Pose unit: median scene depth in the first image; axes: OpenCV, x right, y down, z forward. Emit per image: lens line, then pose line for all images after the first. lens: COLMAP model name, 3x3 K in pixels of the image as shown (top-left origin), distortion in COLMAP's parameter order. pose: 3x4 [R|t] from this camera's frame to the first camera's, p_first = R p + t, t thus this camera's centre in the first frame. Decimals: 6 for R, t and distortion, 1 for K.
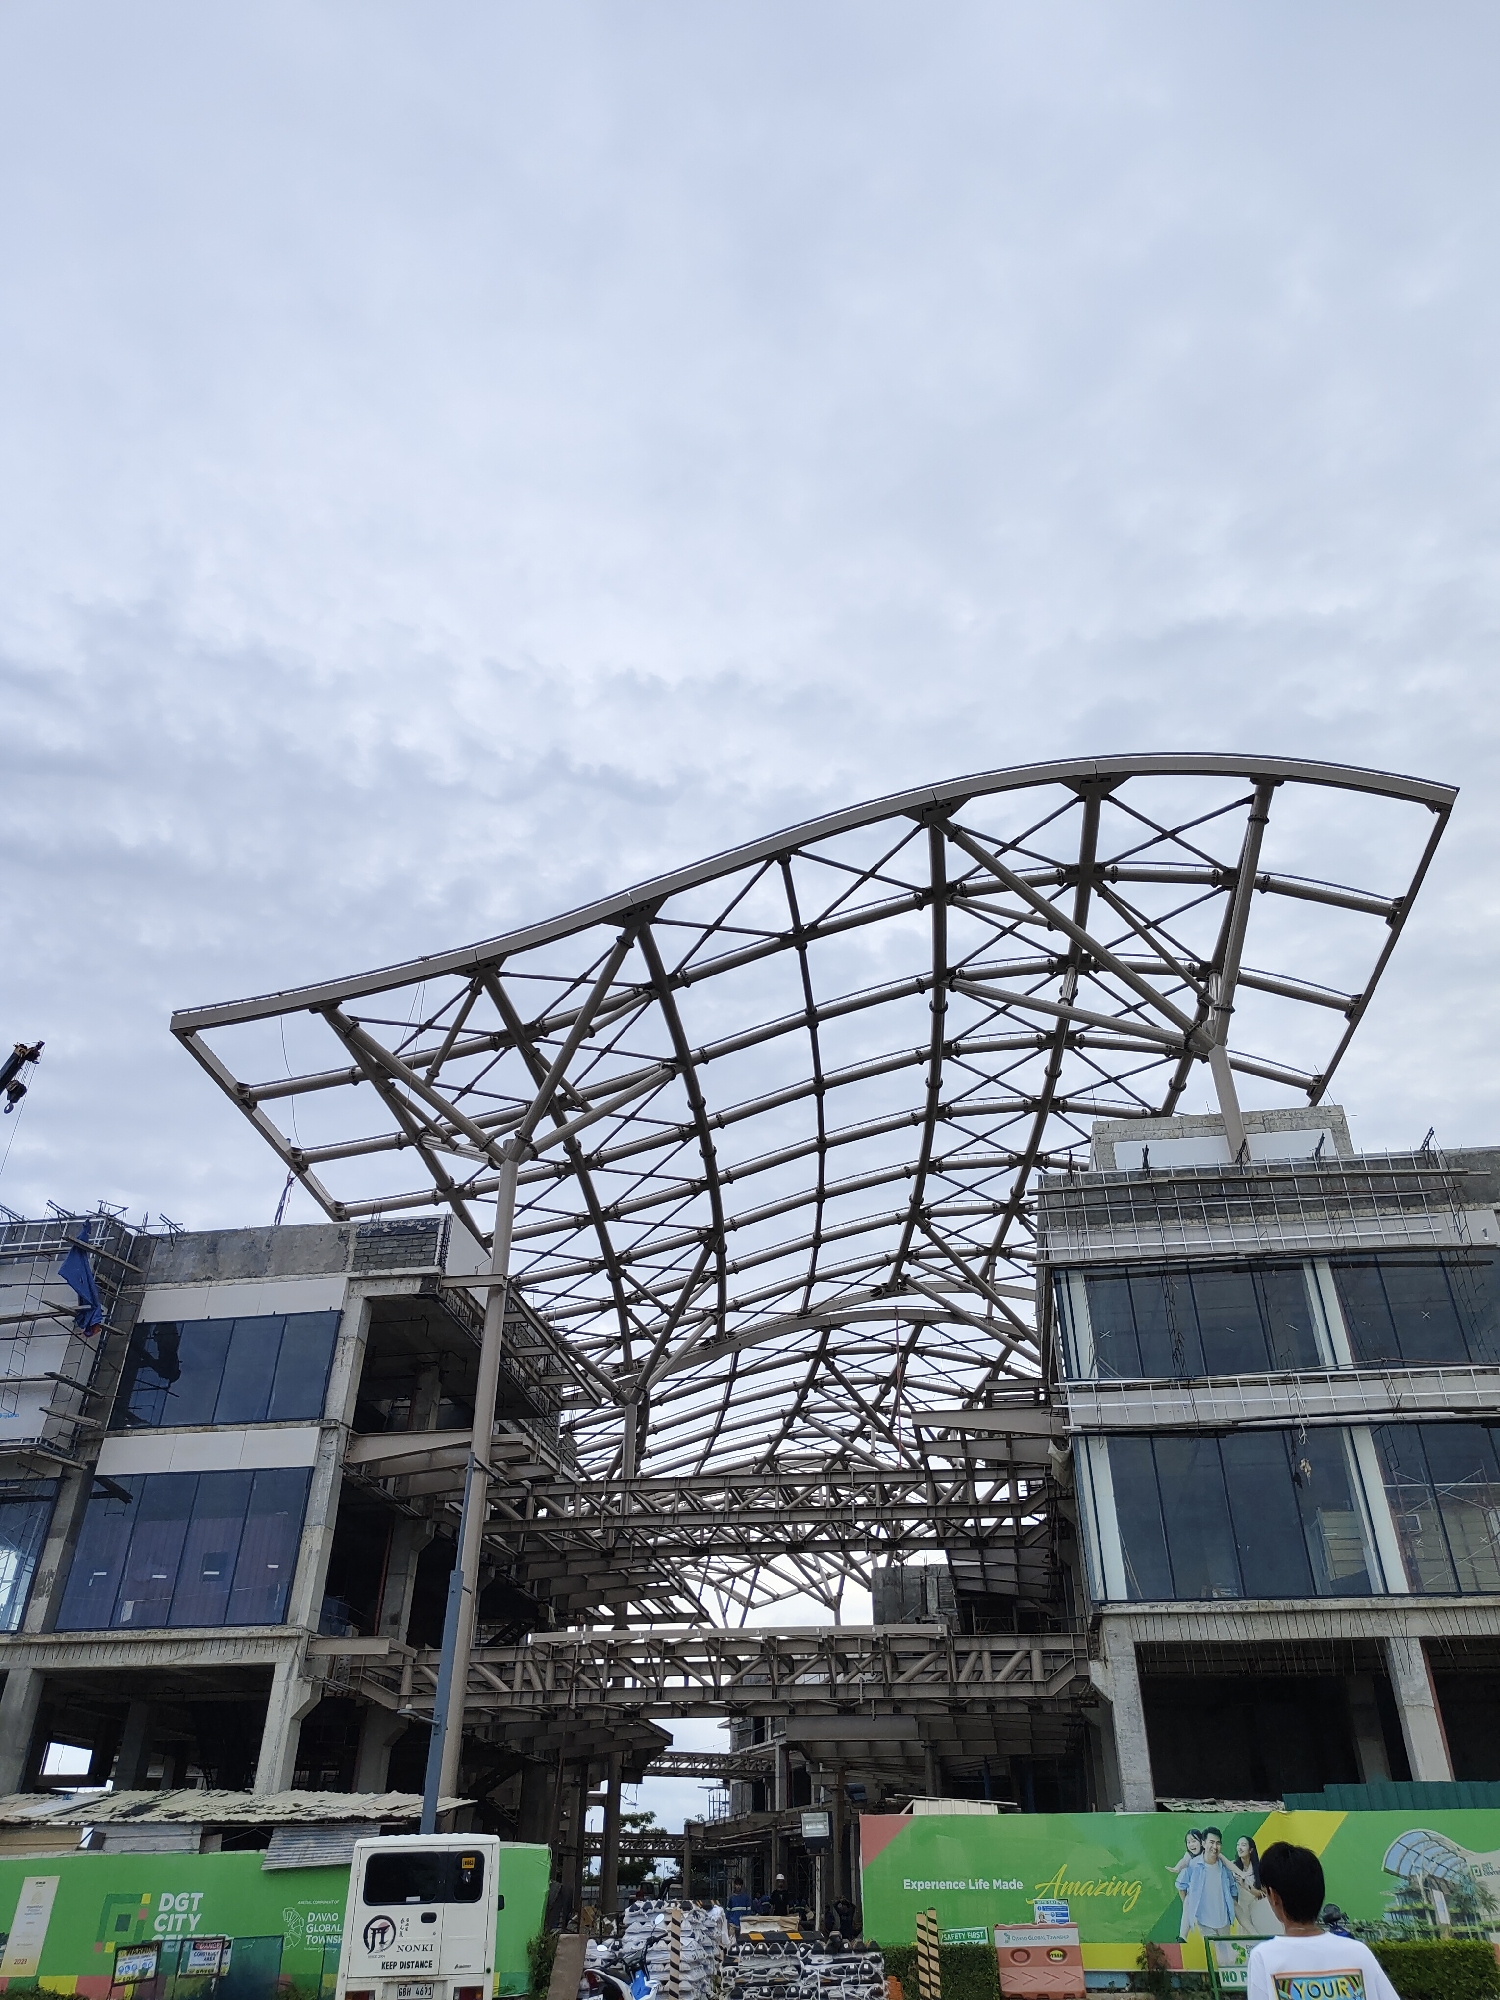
lens RADIAL K [[1337.3, 0, 764.7], [0, 1337.3, 995.4], [0, 0, 1]] dist [0.026977, -0.041006]
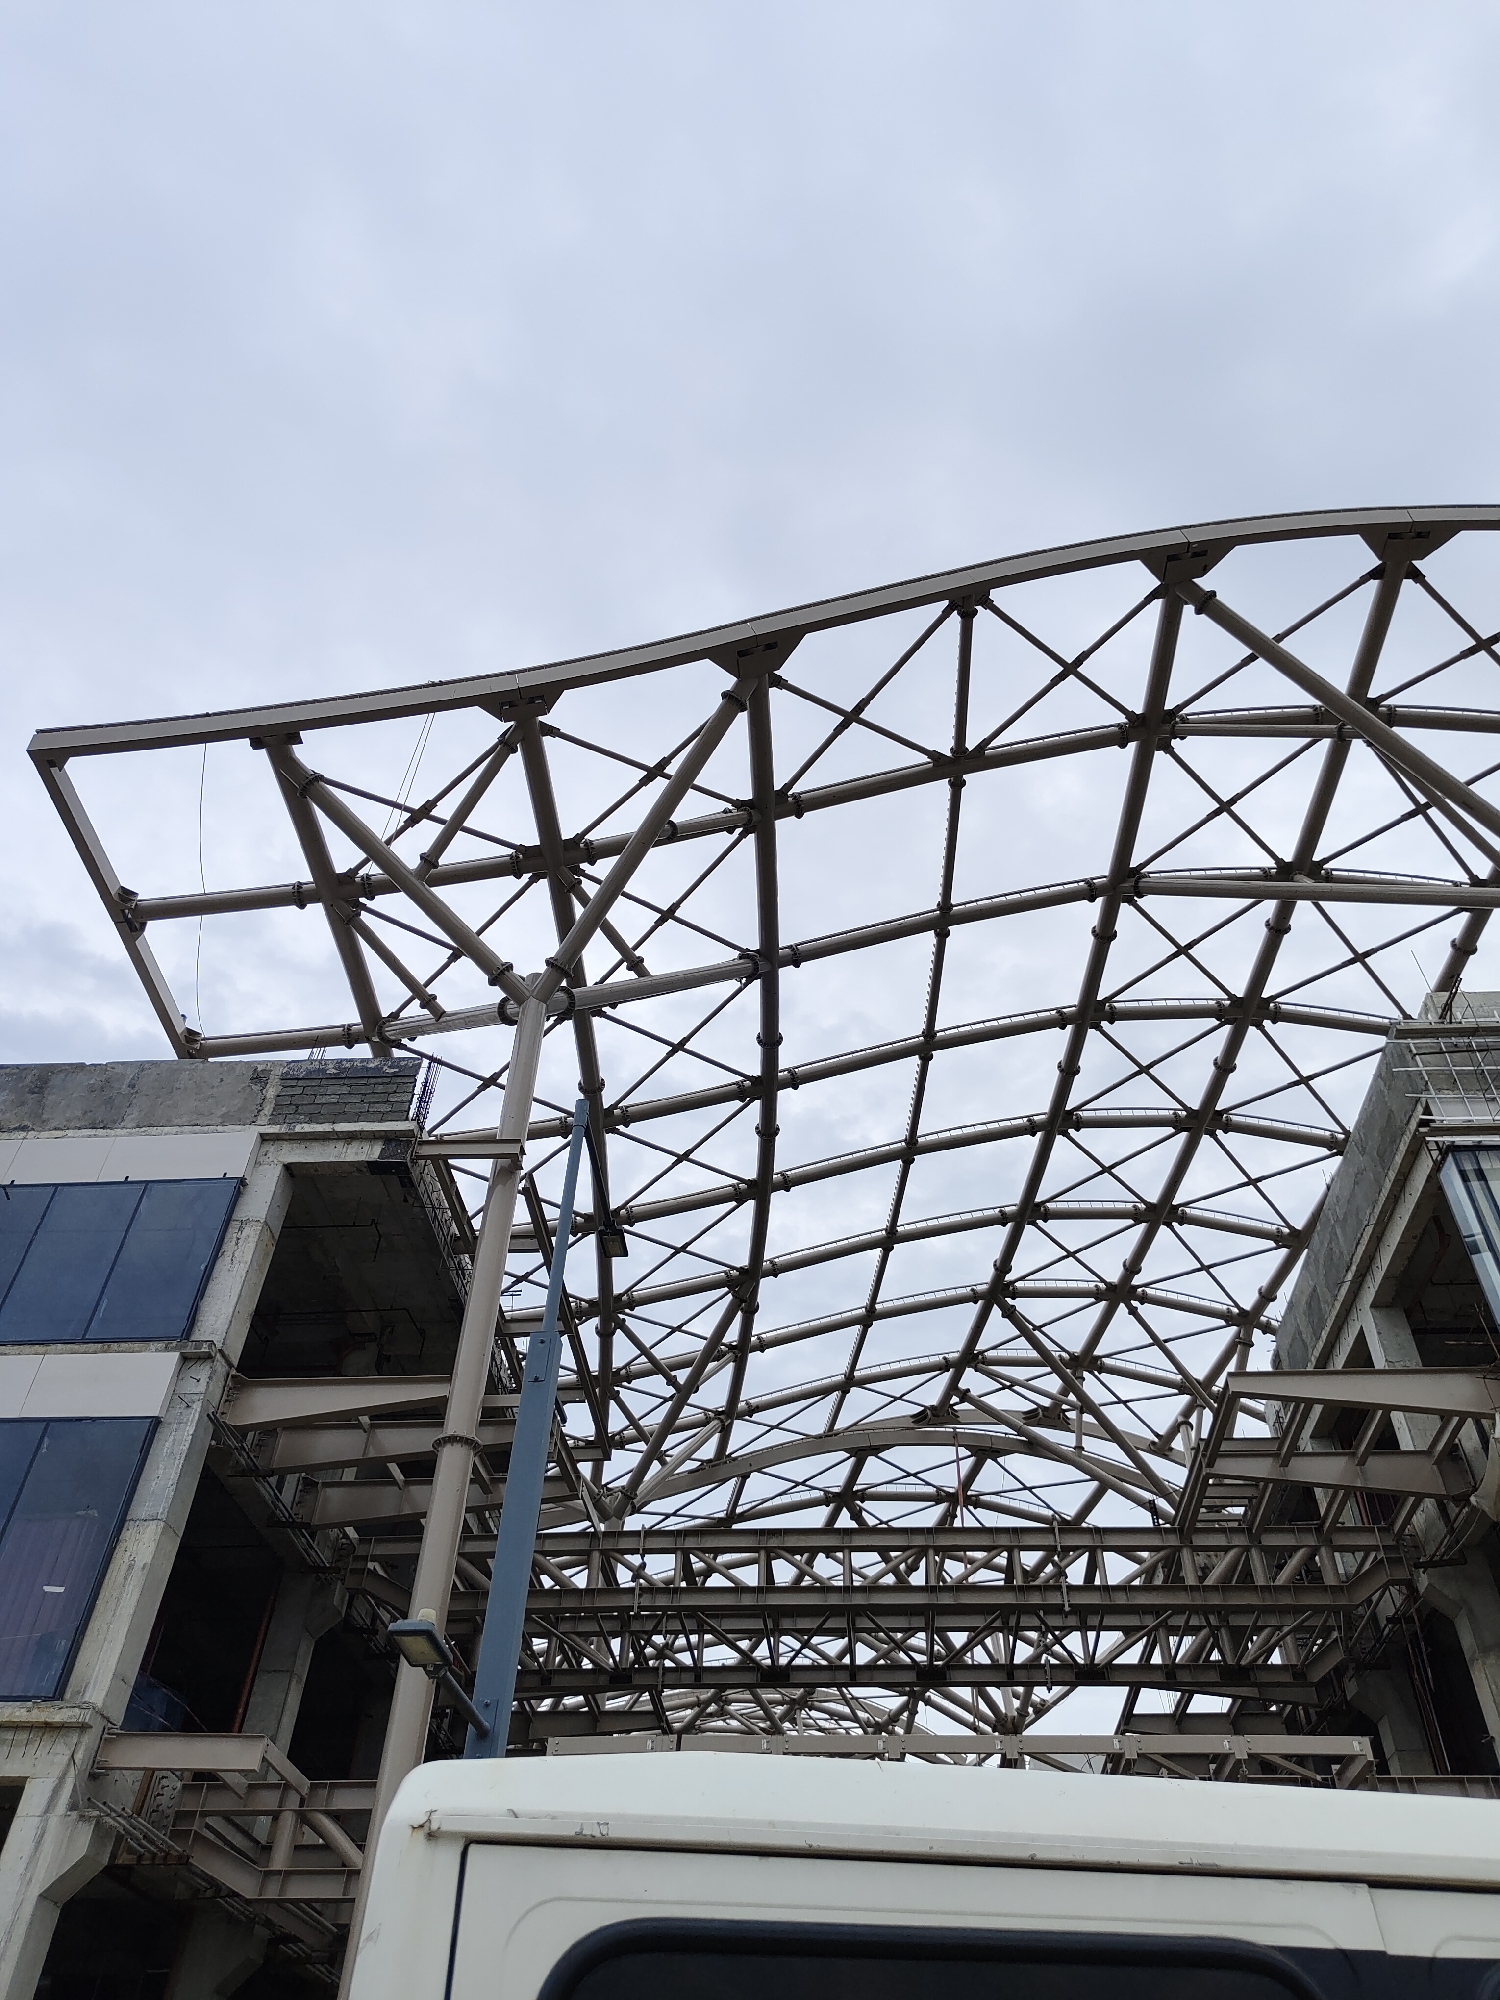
lens RADIAL K [[1337.3, 0, 764.7], [0, 1337.3, 995.4], [0, 0, 1]] dist [0.026977, -0.041006]
pose [[0.995765, 0.074275, 0.054182, -0.106174], [-0.062992, 0.980455, -0.186388, 0.216075], [-0.066967, 0.182186, 0.980981, 0.332225]]
